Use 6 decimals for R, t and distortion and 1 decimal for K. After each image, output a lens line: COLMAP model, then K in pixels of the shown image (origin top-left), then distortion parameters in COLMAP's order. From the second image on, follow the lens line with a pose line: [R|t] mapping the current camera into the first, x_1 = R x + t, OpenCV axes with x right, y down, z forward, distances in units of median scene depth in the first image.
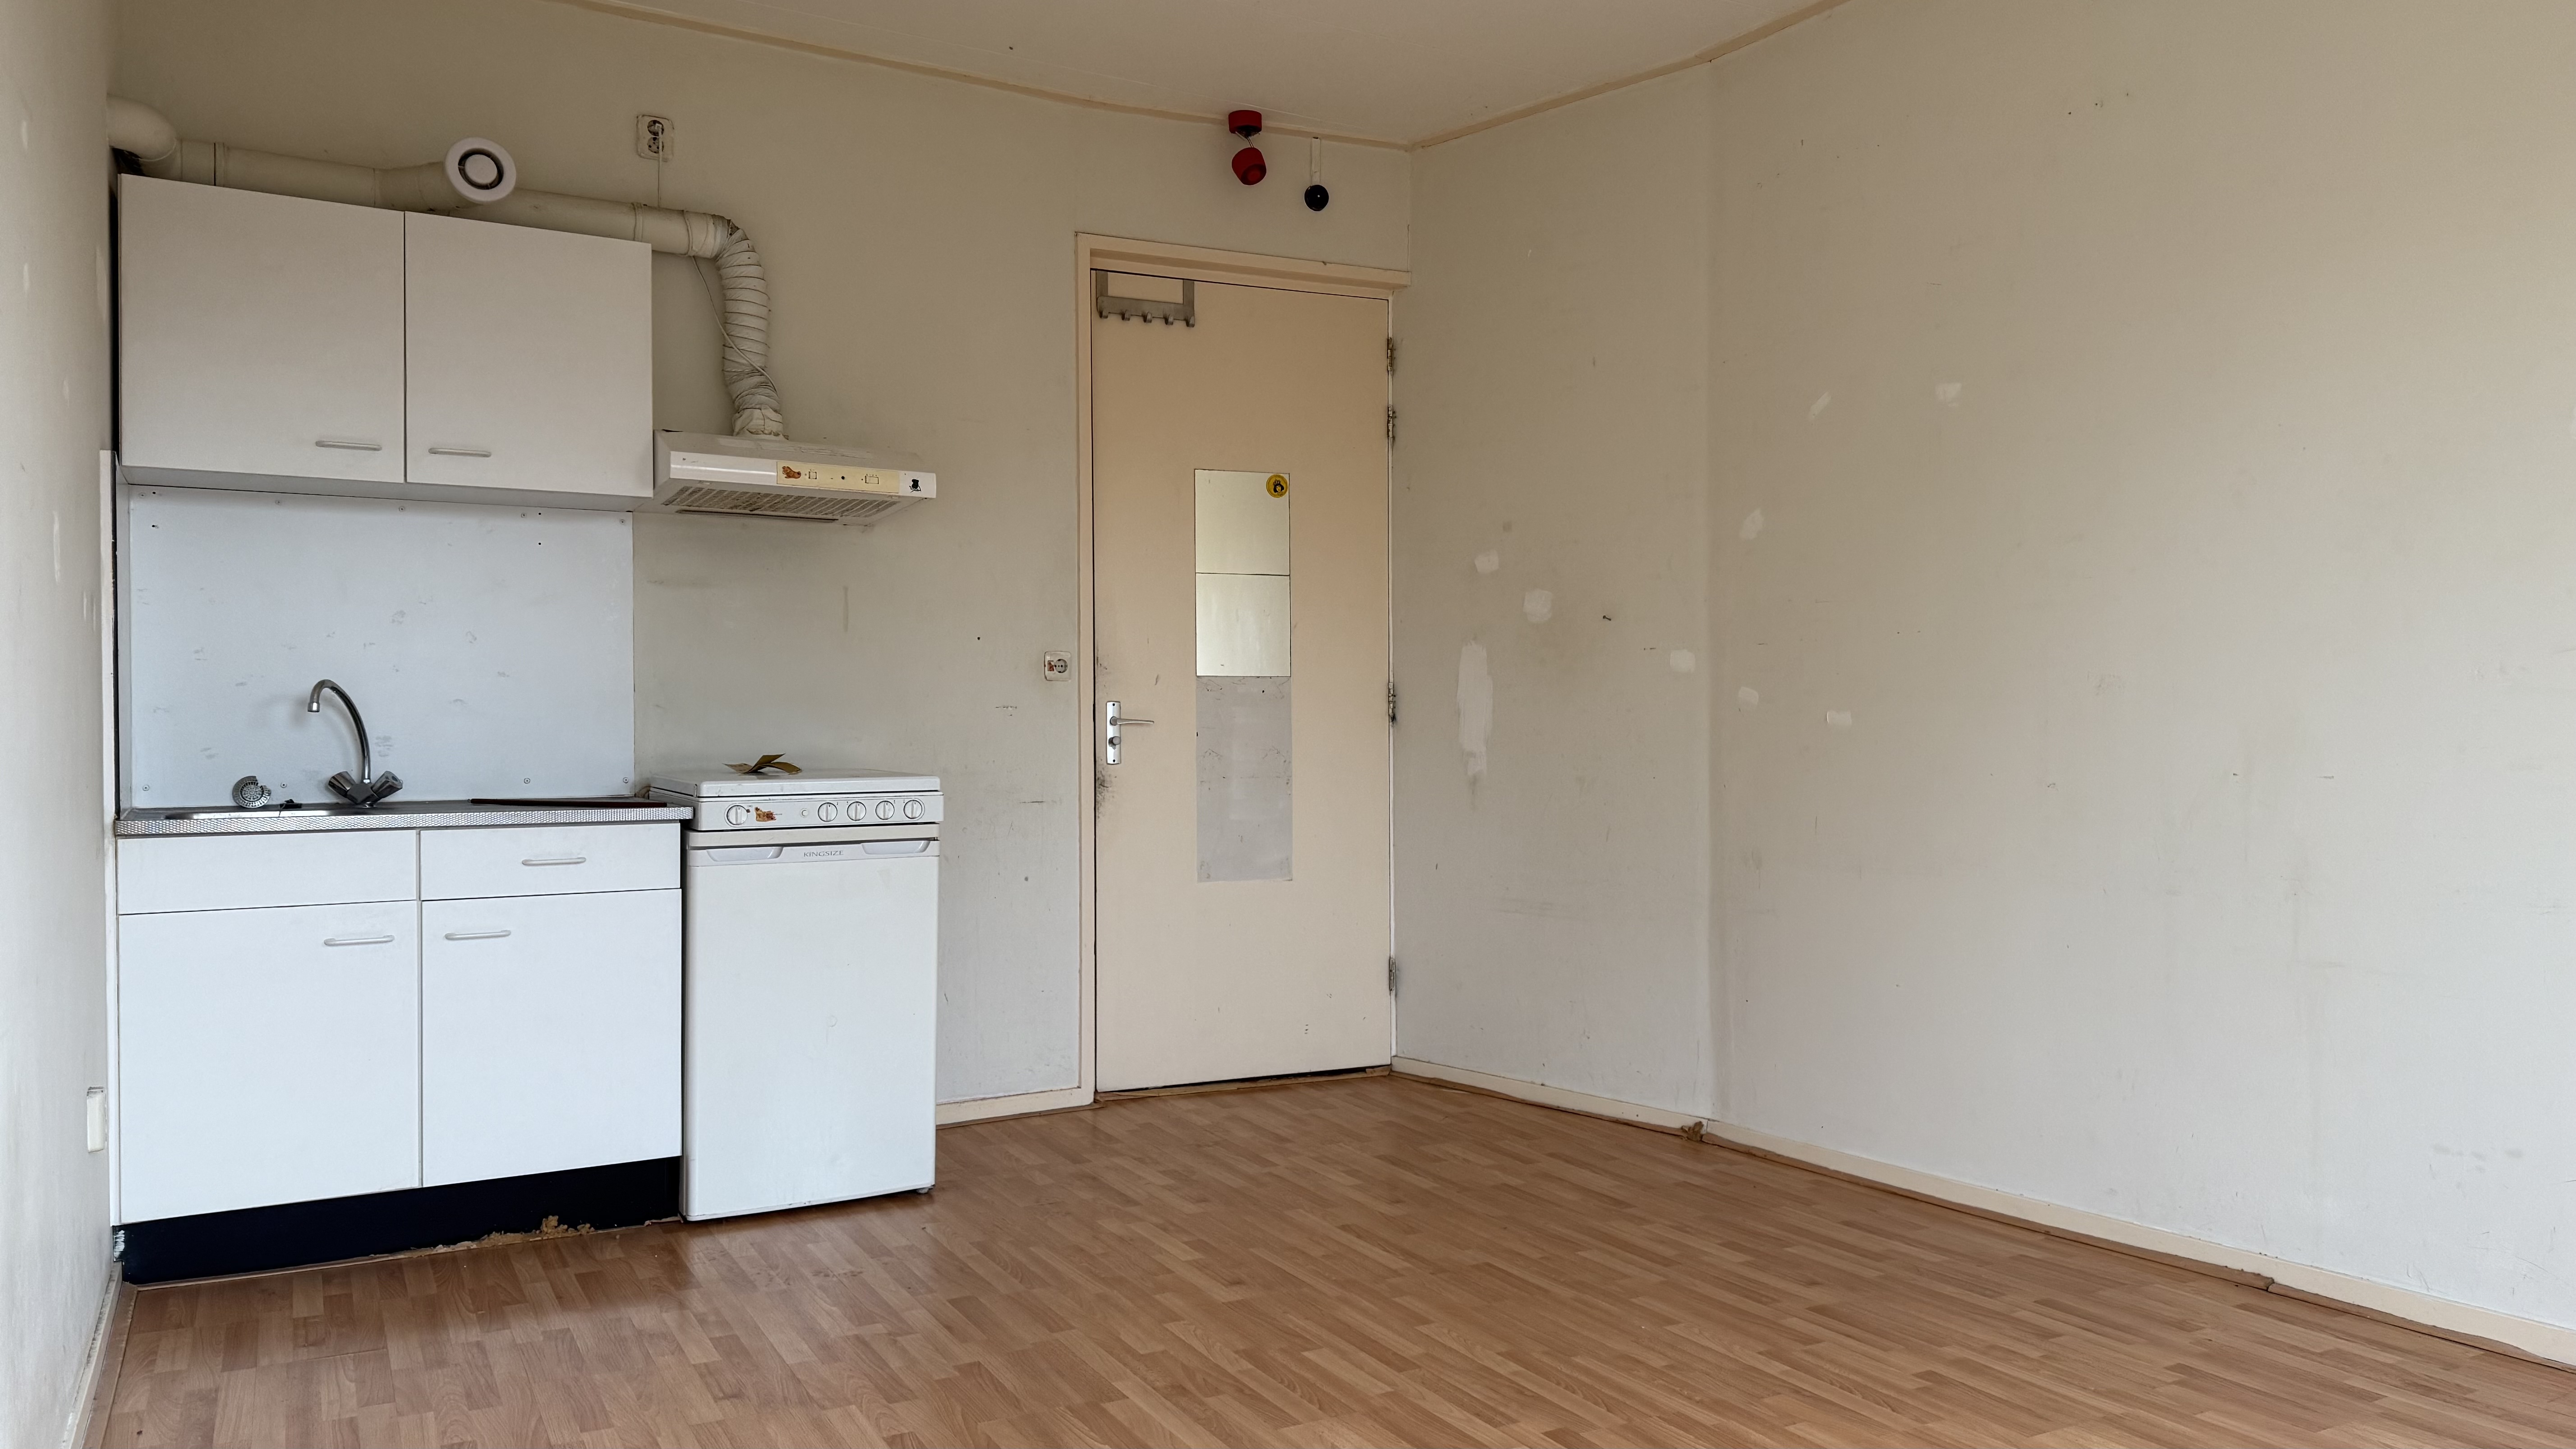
lens RADIAL K [[1773.7, 0, 1288.0], [0, 1773.7, 724.5], [0, 0, 1]] dist [0.165954, -0.304298]
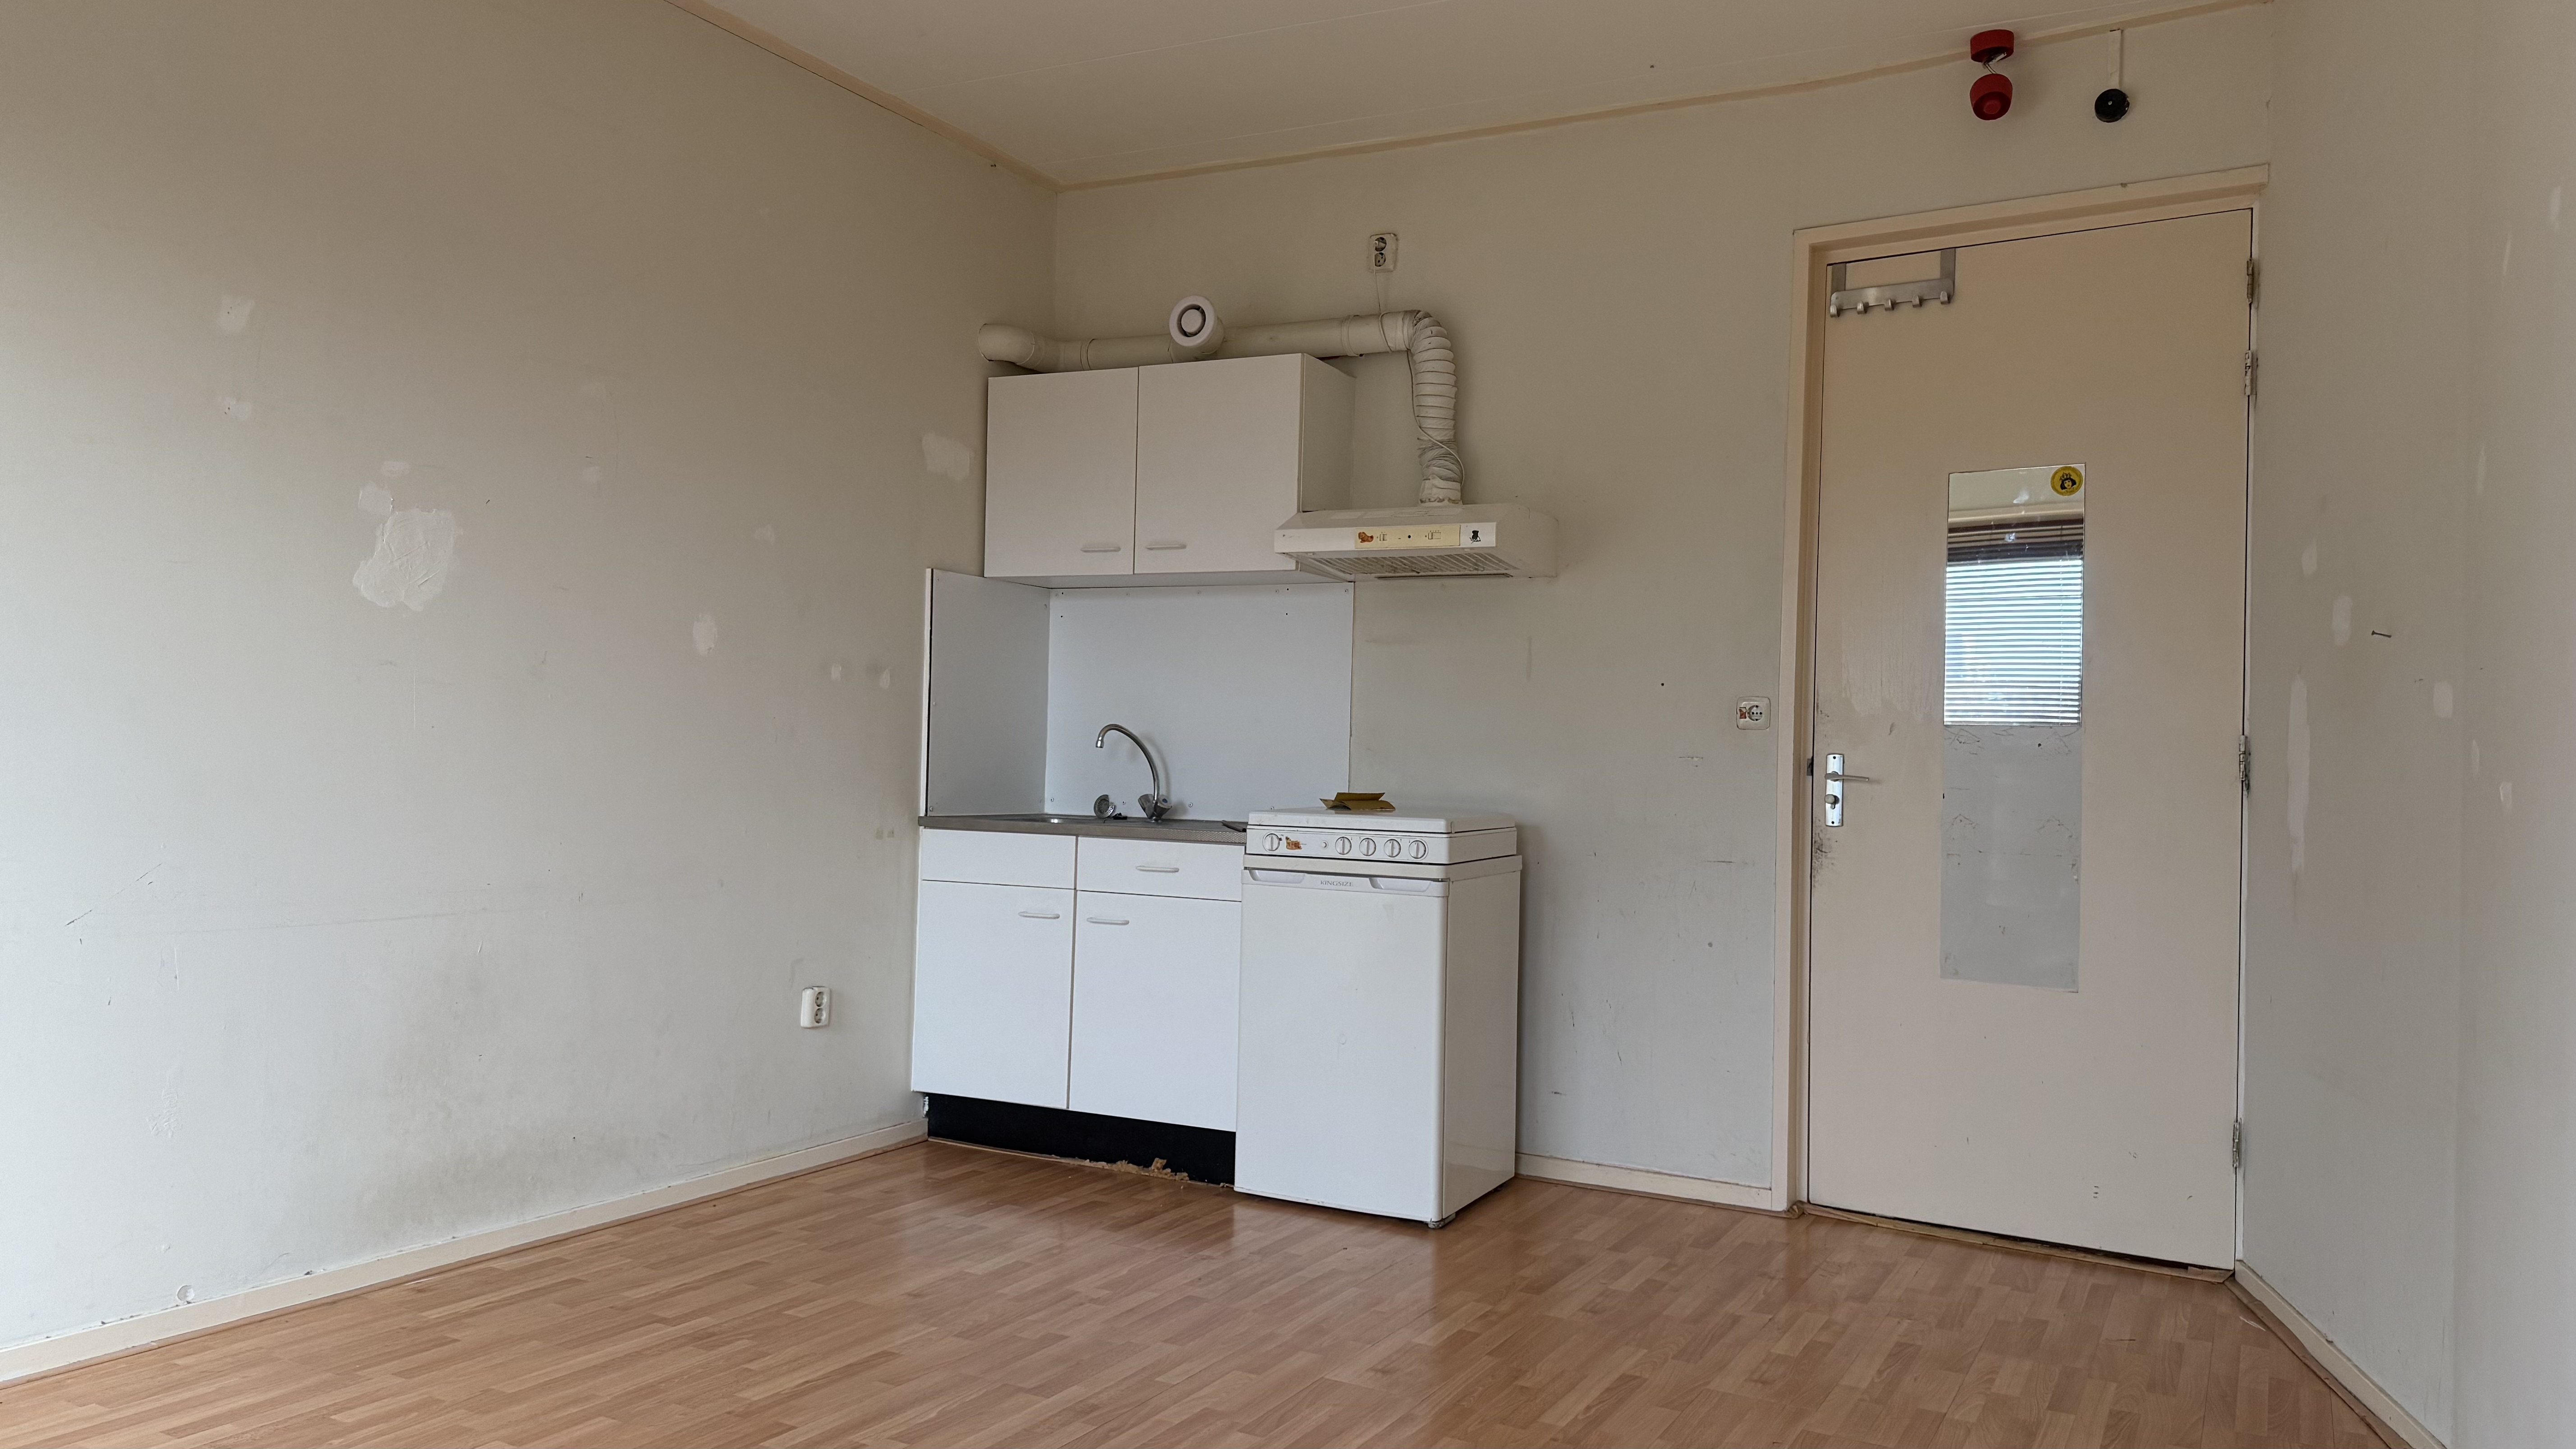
lens RADIAL K [[1773.7, 0, 1288.0], [0, 1773.7, 724.5], [0, 0, 1]] dist [0.165954, -0.304298]
pose [[0.540784, 0.001137, -0.841161, 0.606979], [-0.030364, 0.999374, -0.018170, -0.004030], [0.840613, 0.035367, 0.540480, 0.369880]]
